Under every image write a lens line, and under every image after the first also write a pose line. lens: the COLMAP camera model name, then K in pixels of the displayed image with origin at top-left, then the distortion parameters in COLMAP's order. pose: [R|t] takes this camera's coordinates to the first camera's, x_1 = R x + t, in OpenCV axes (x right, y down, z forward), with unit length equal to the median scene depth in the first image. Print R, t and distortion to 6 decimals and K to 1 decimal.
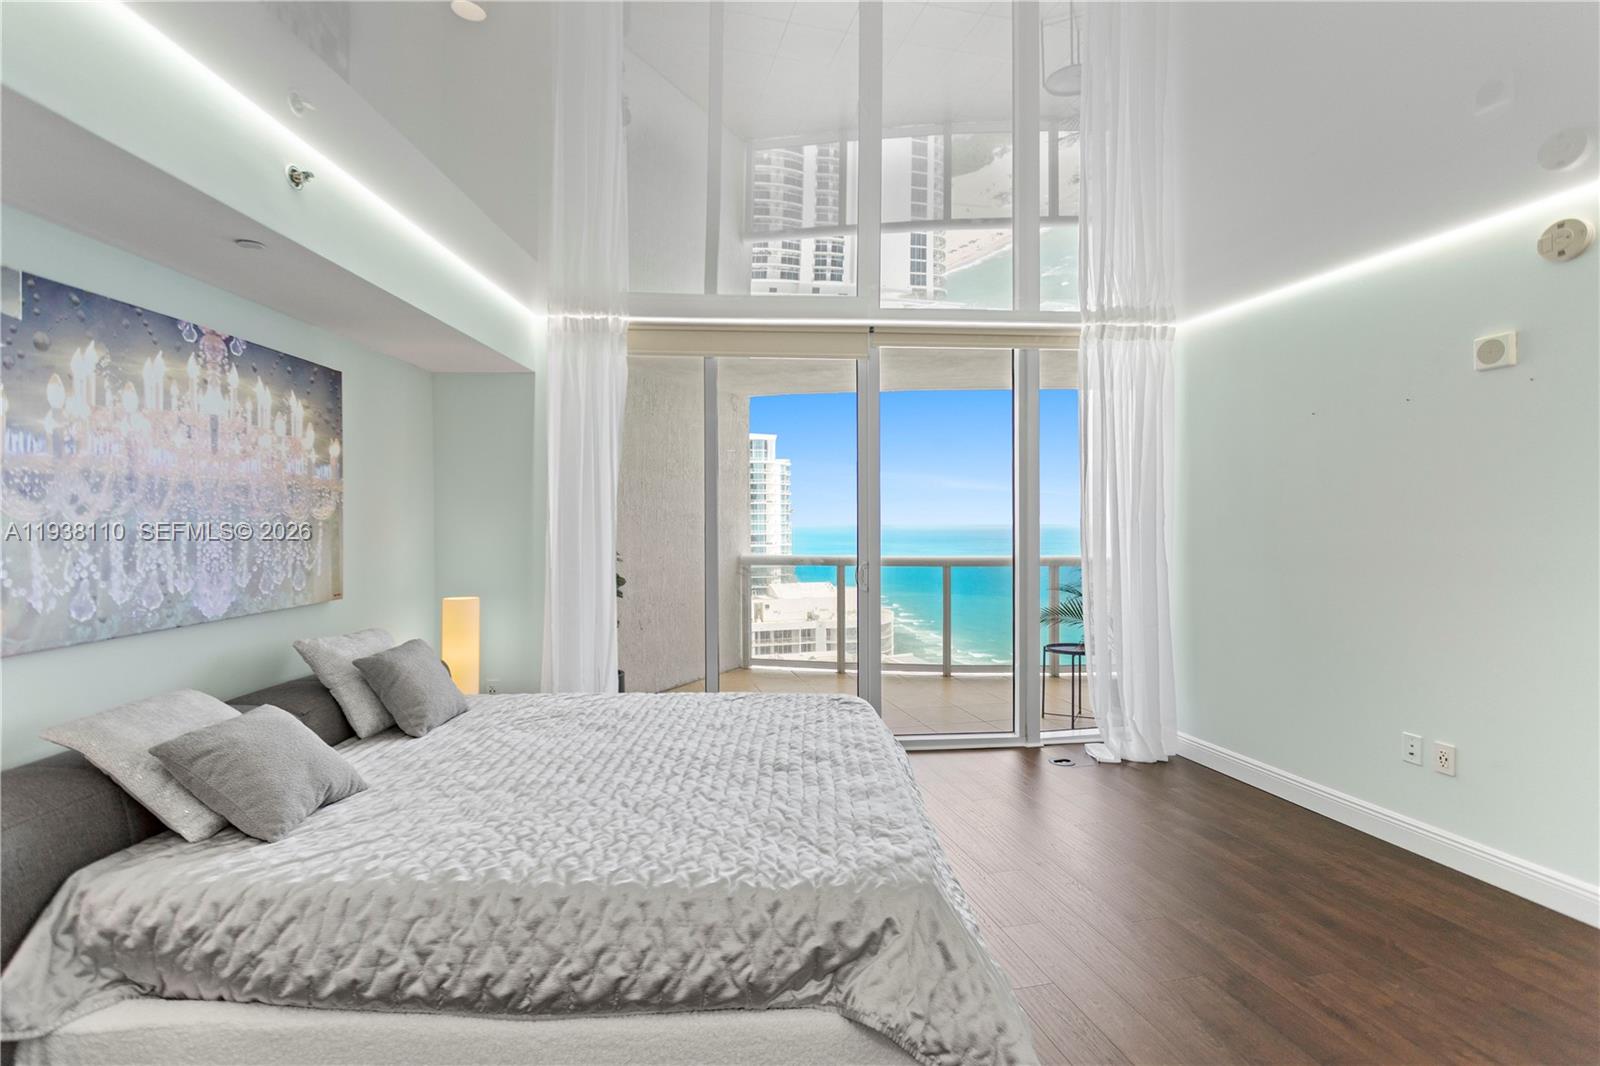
lens RADIAL K [[767.2, 0, 788.3], [0, 767.2, 532.9], [0, 0, 1]] dist [0.002869, 0.001154]
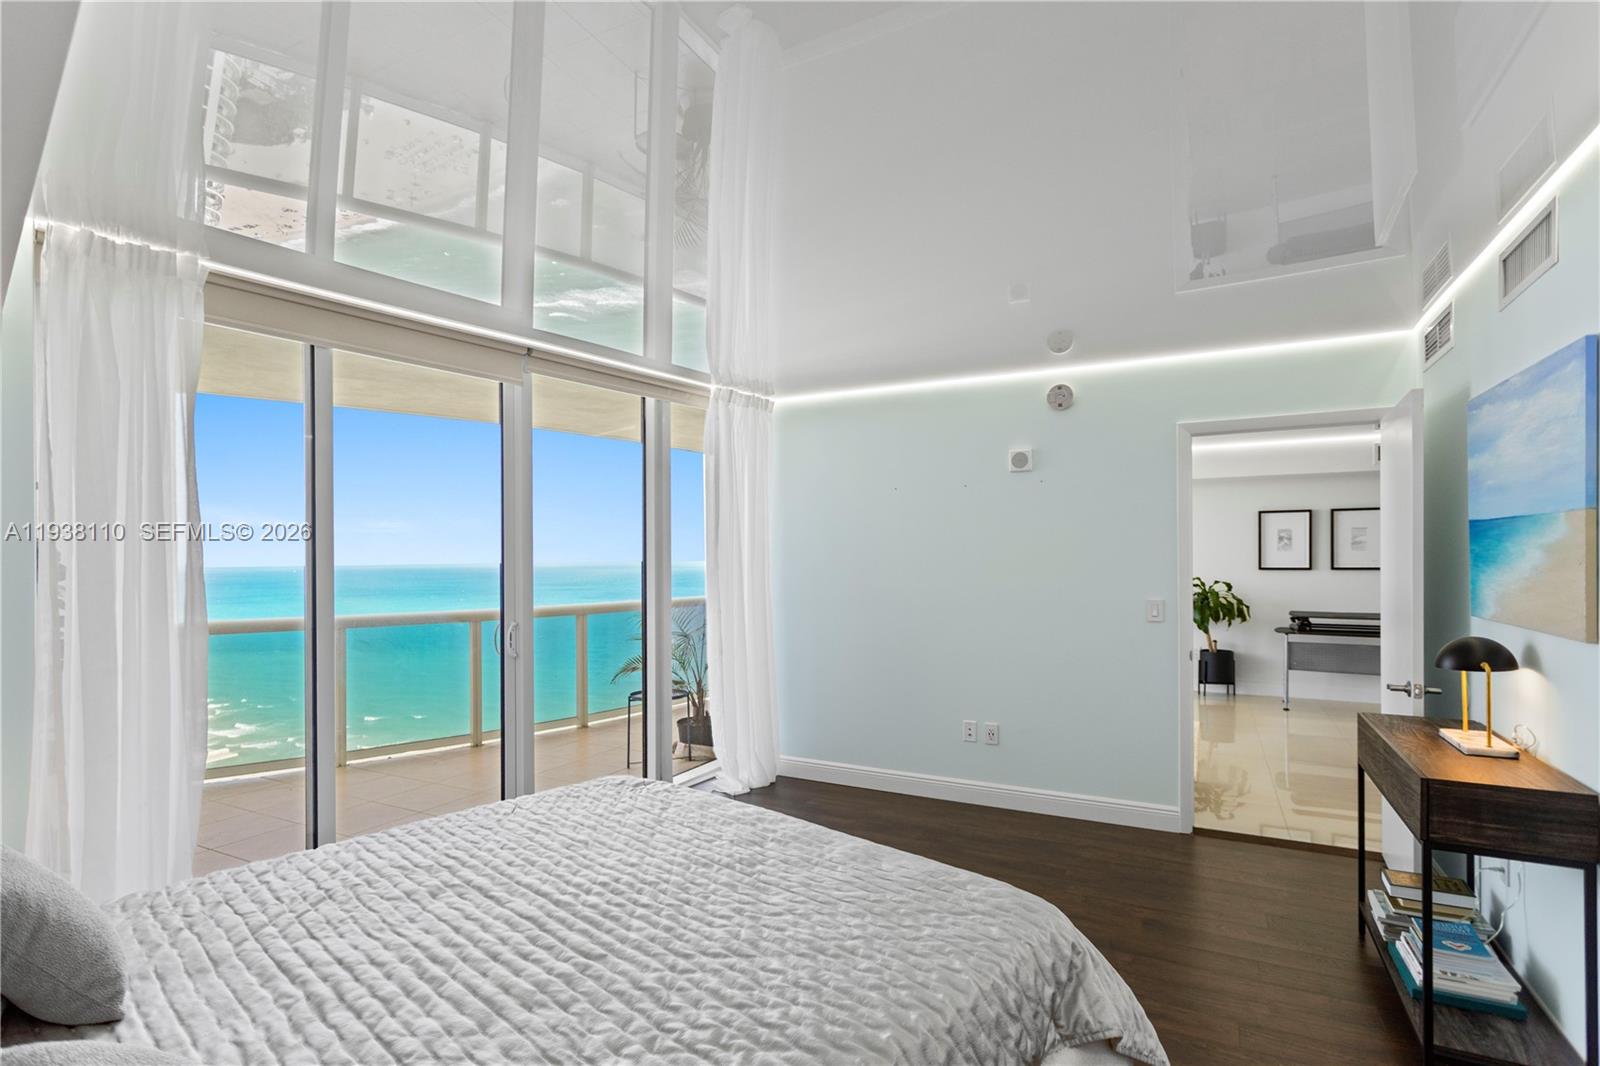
lens RADIAL K [[767.2, 0, 873.1], [0, 767.2, 557.5], [0, 0, 1]] dist [0.002869, 0.001154]
pose [[0.662543, 0.003426, 0.749016, -0.326914], [0.013654, 0.999768, -0.016650, -0.016298], [-0.748899, 0.021258, 0.662343, 0.169240]]
